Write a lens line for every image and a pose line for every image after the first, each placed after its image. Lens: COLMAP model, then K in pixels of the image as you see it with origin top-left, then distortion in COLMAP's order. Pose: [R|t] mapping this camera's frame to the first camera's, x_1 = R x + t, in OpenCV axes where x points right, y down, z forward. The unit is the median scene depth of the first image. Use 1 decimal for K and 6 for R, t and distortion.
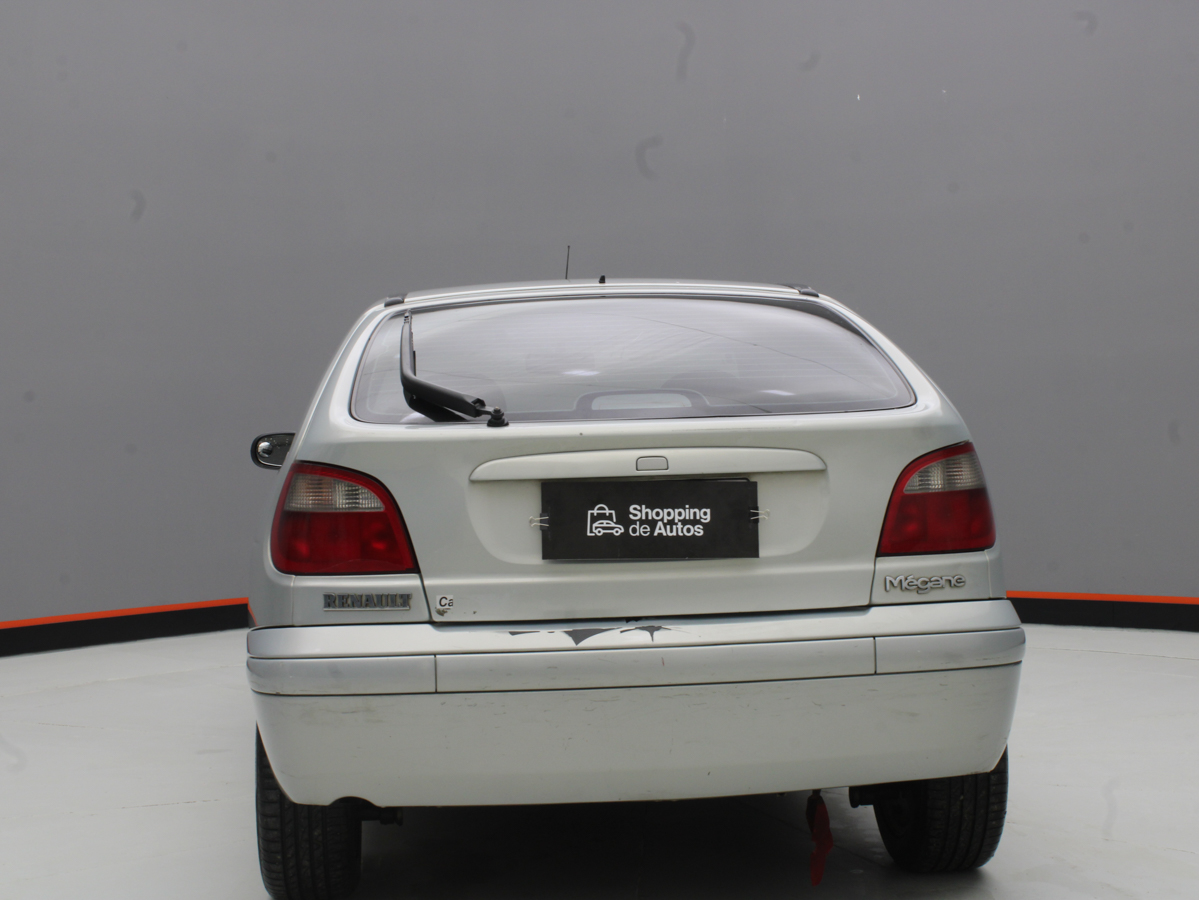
lens RADIAL K [[1873.9, 0, 599.5], [0, 1873.9, 450.0], [0, 0, 1]] dist [-0.053668, 0.023987]
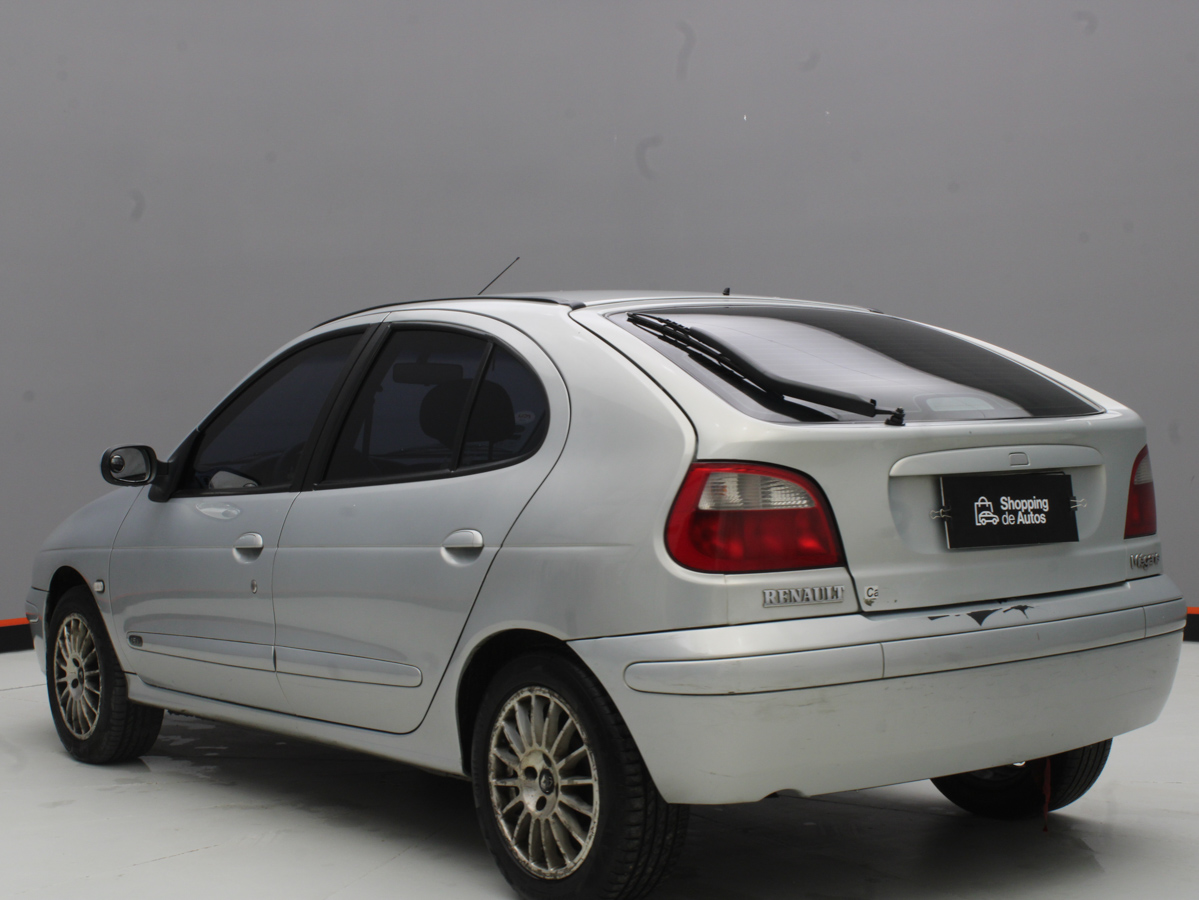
lens RADIAL K [[1873.9, 0, 599.5], [0, 1873.9, 450.0], [0, 0, 1]] dist [-0.053668, 0.023987]
pose [[0.845581, -0.002997, 0.533838, -0.770027], [0.010057, 0.999896, -0.010316, 0.010721], [-0.533752, 0.014092, 0.845524, 0.194512]]
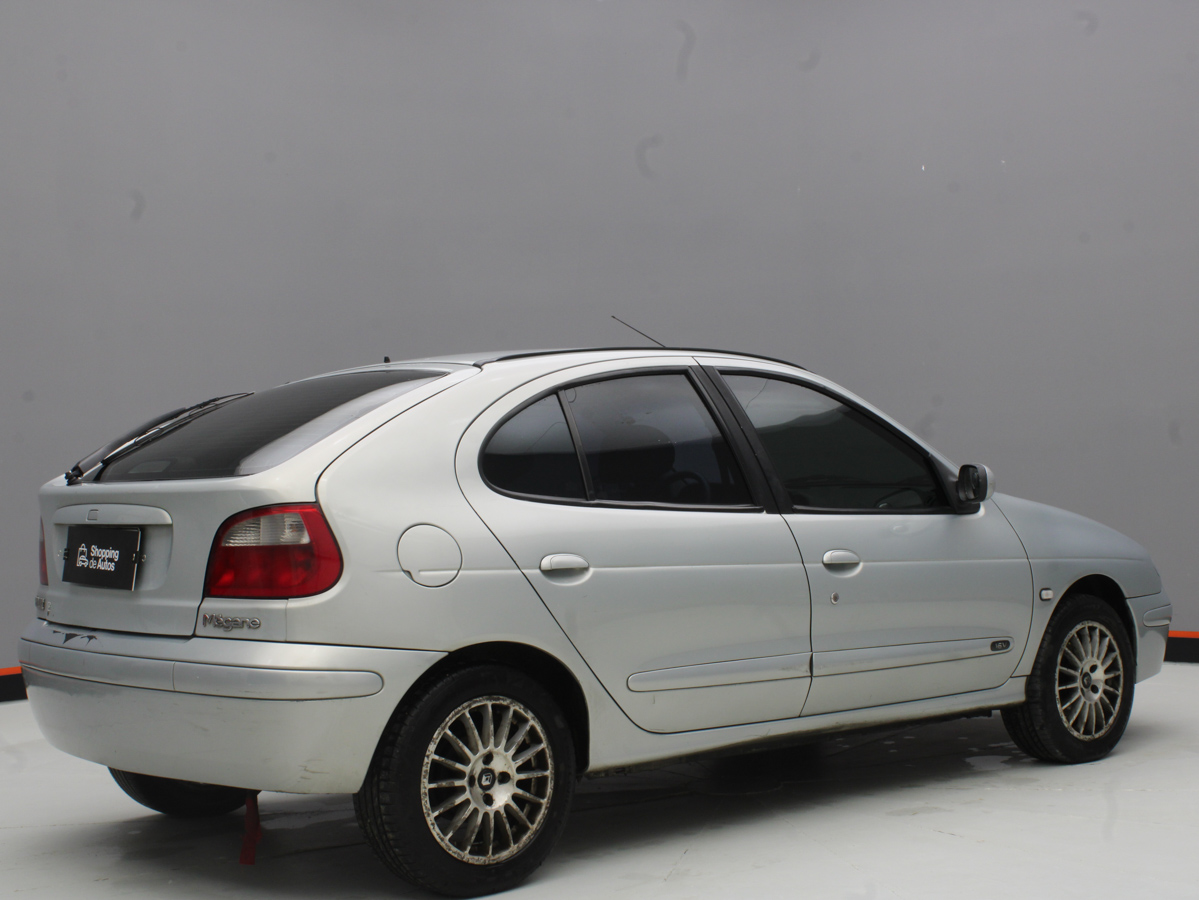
lens RADIAL K [[1746.9, 0, 599.5], [0, 1746.9, 450.0], [0, 0, 1]] dist [-0.090171, 0.030910]
pose [[0.588199, -0.000154, -0.808717, 1.248160], [-0.002404, 0.999995, -0.001939, -0.038160], [0.808713, 0.003085, 0.588195, 0.557147]]
